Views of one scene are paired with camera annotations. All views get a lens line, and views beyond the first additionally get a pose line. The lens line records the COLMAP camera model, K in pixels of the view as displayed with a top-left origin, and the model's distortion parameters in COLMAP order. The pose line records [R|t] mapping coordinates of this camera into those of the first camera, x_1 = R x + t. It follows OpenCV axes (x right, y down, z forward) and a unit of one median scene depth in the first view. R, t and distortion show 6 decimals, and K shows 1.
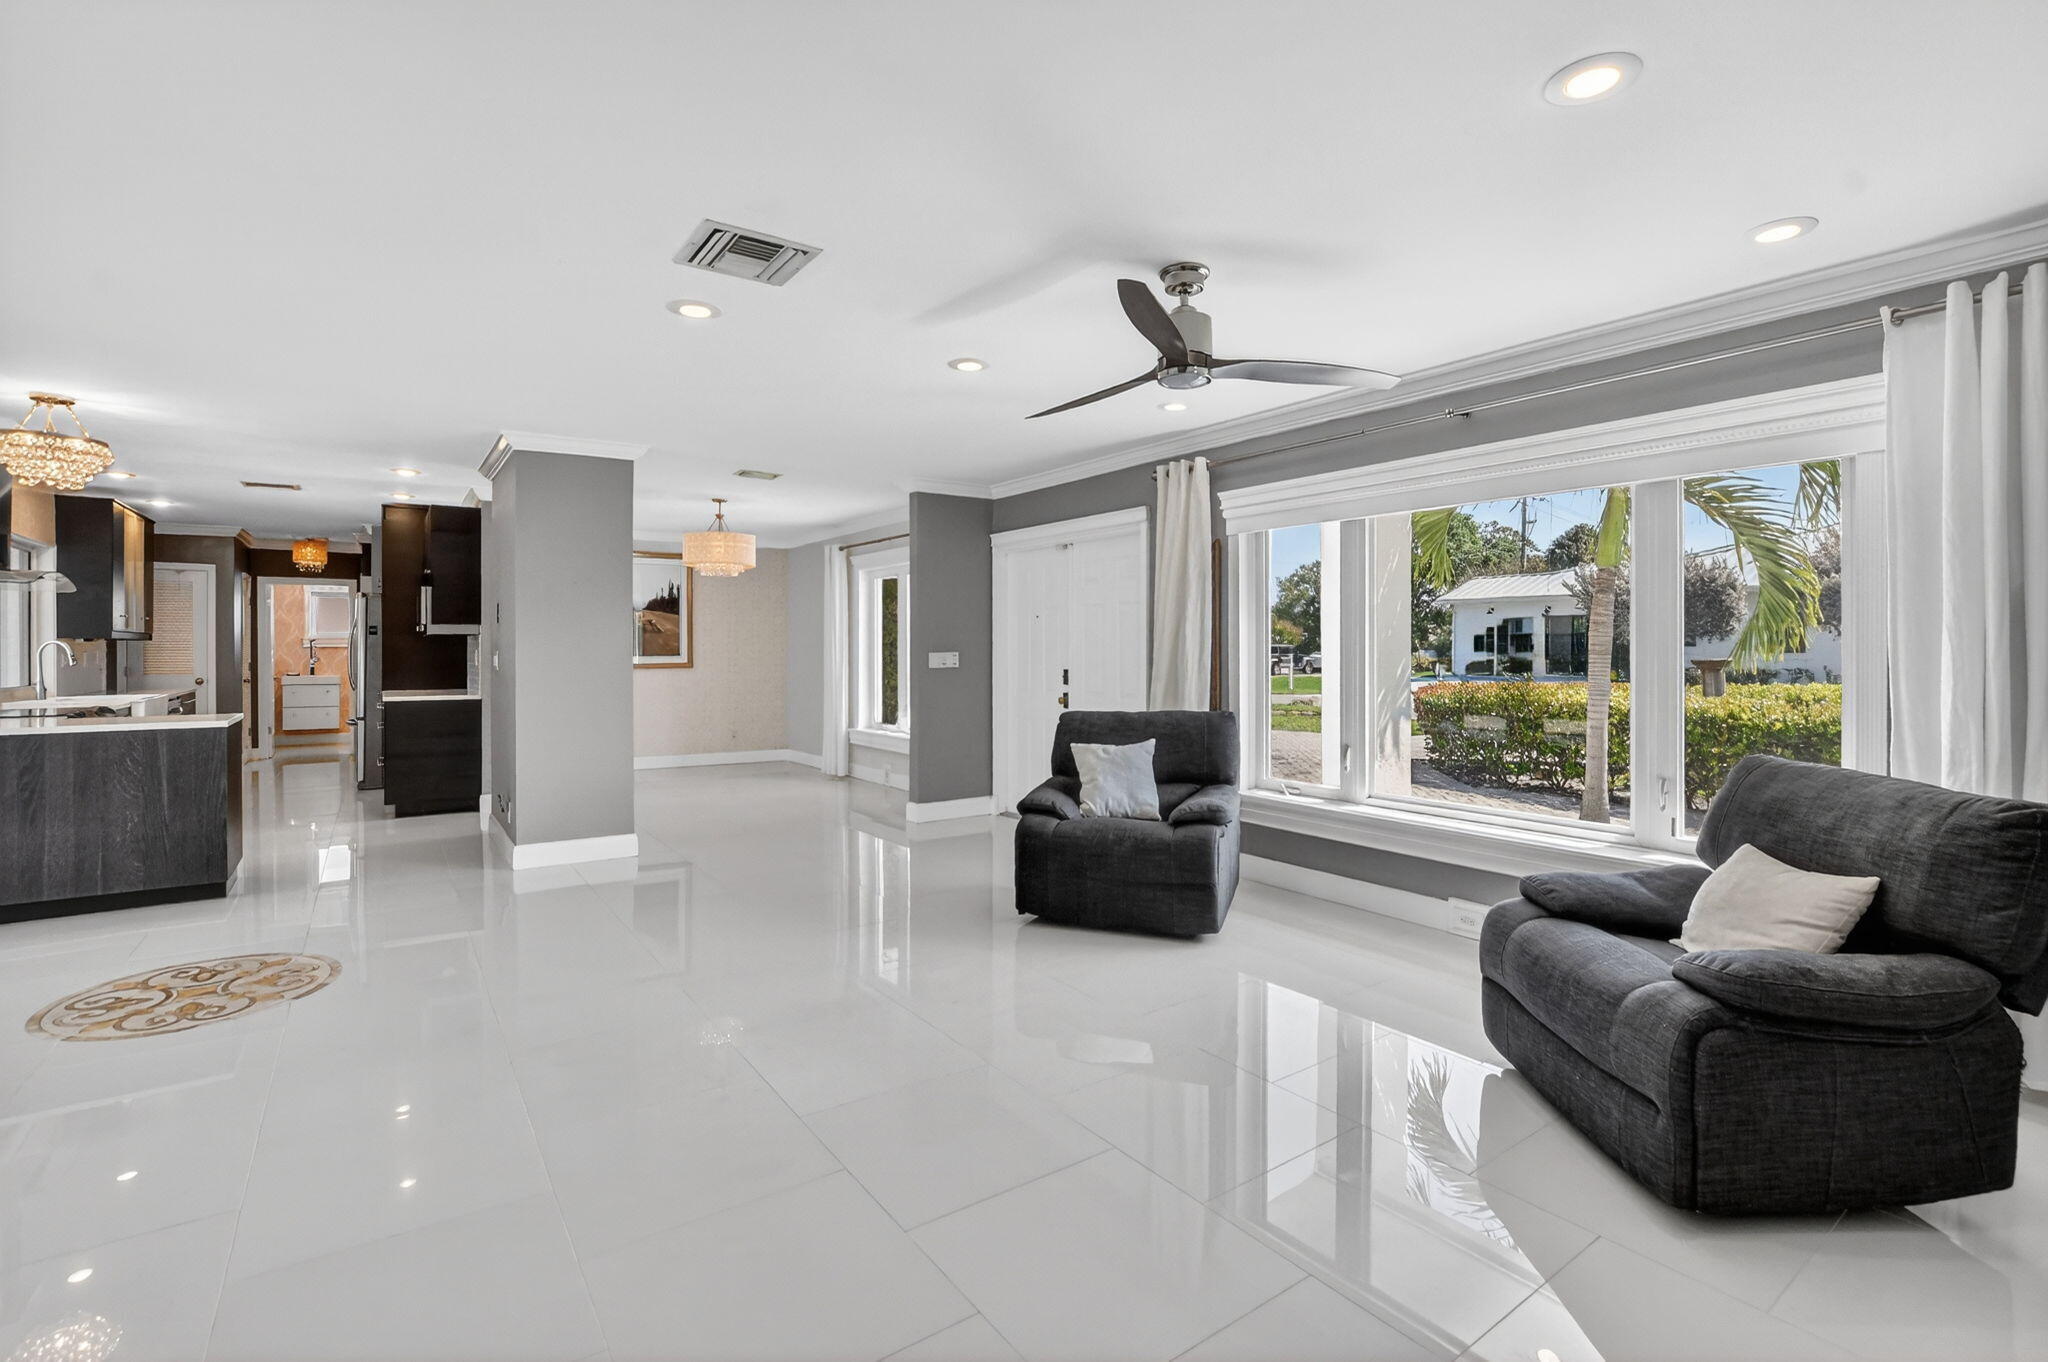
lens RADIAL K [[923.6, 0, 1022.9], [0, 923.6, 632.3], [0, 0, 1]] dist [-0.023911, 0.000225]
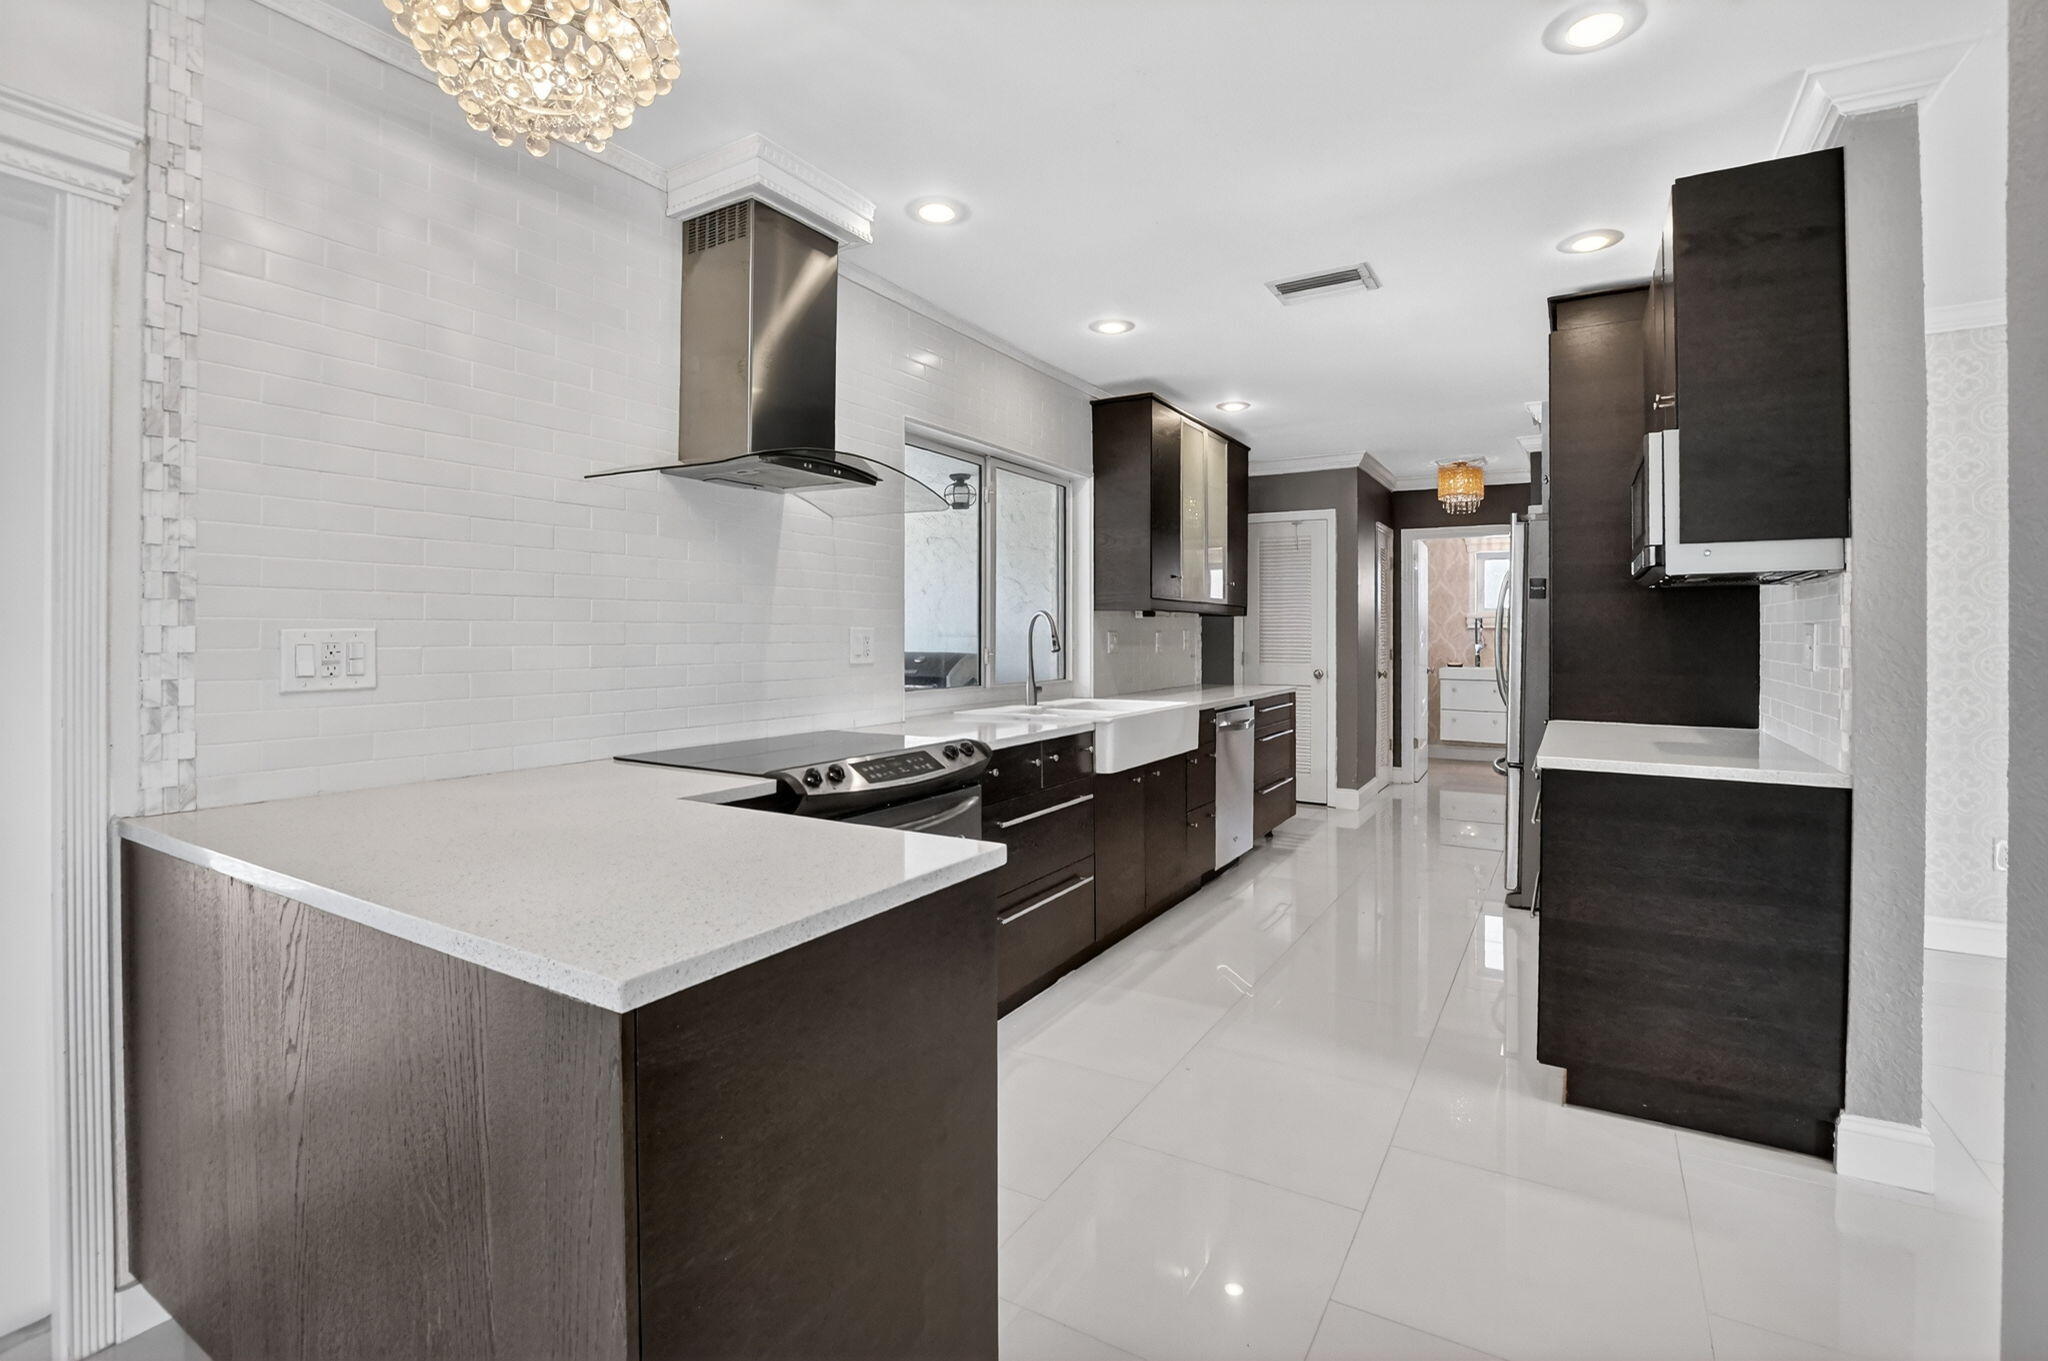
lens RADIAL K [[924.9, 0, 1029.7], [0, 924.9, 649.5], [0, 0, 1]] dist [-0.024482, 0.000727]
pose [[0.405028, 0.016538, -0.914155, -0.407539], [0.013957, 0.999608, 0.024268, 0.016489], [0.914198, -0.022588, 0.404639, 0.603959]]
